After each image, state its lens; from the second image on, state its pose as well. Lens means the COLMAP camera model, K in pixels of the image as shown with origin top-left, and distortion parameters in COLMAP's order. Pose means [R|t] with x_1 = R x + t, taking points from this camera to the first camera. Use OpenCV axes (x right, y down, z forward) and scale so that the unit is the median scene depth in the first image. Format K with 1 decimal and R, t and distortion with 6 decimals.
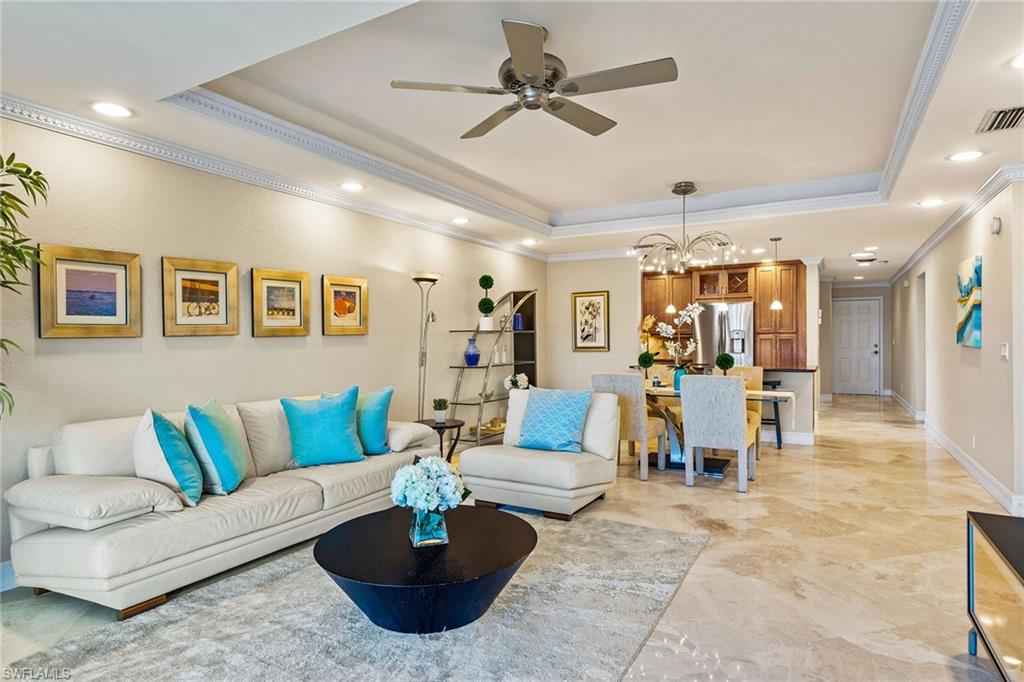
lens RADIAL K [[567.6, 0, 515.2], [0, 567.6, 342.2], [0, 0, 1]] dist [0.003706, 0.003125]
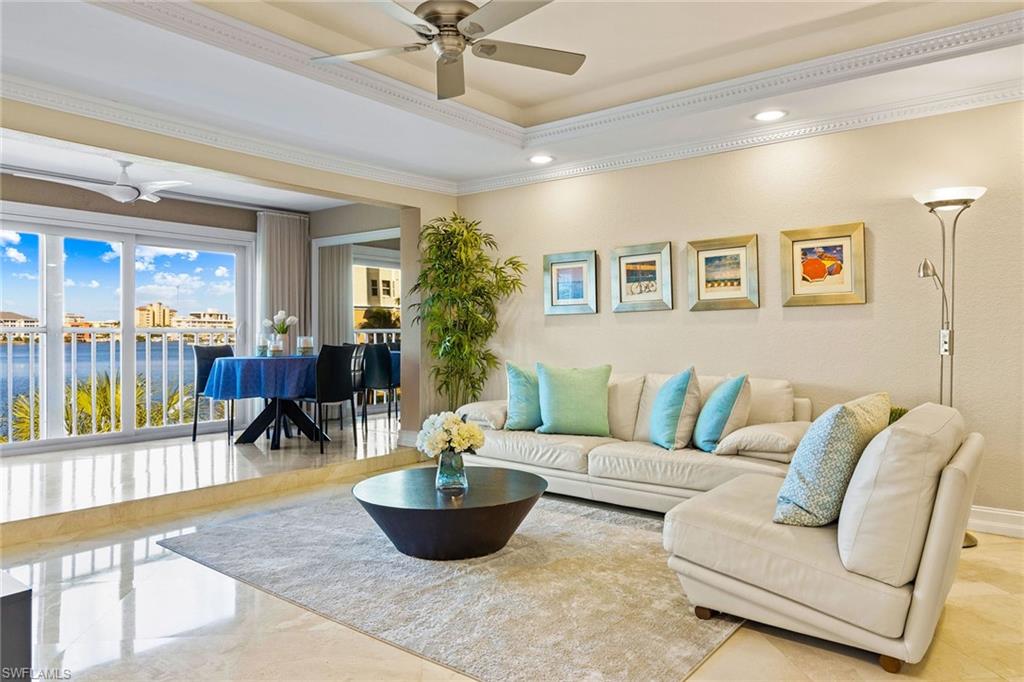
lens RADIAL K [[691.9, 0, 519.5], [0, 691.9, 335.9], [0, 0, 1]] dist [0.010441, 0.002293]
pose [[-0.155668, 0.011798, -0.987739, 0.722043], [-0.000047, 0.999929, 0.011951, 0.018280], [0.987809, 0.001907, -0.155656, 0.822481]]
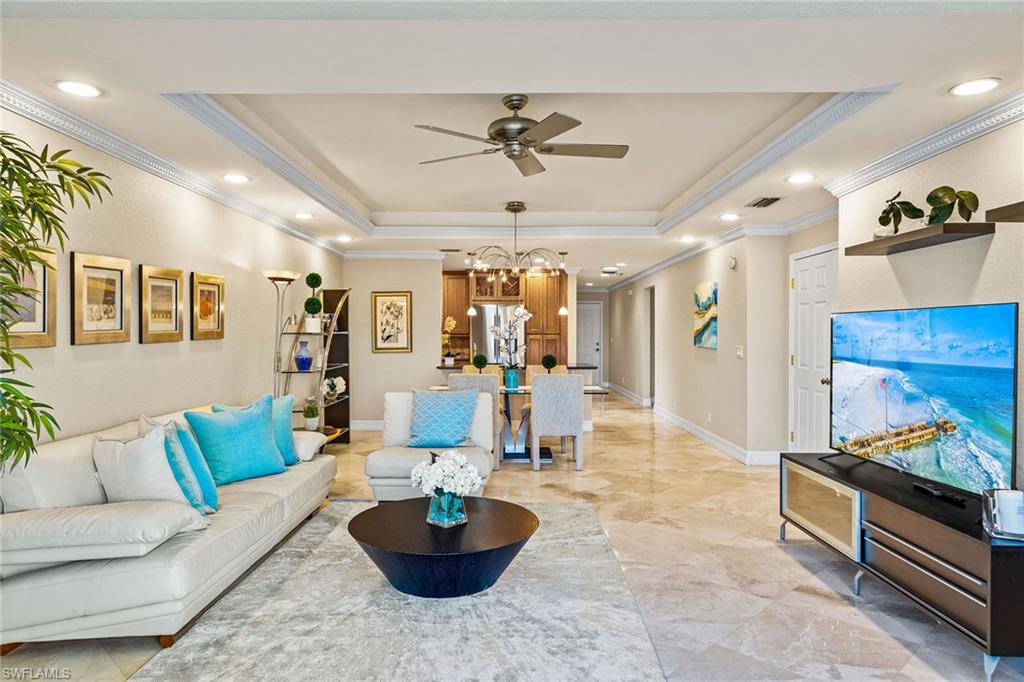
lens RADIAL K [[642.2, 0, 515.1], [0, 642.2, 337.3], [0, 0, 1]] dist [0.006369, 0.000341]
pose [[0.873225, 0.002745, 0.487309, -0.405555], [-0.003065, 0.999995, -0.000141, -0.018787], [-0.487307, -0.001371, 0.873230, -0.129974]]
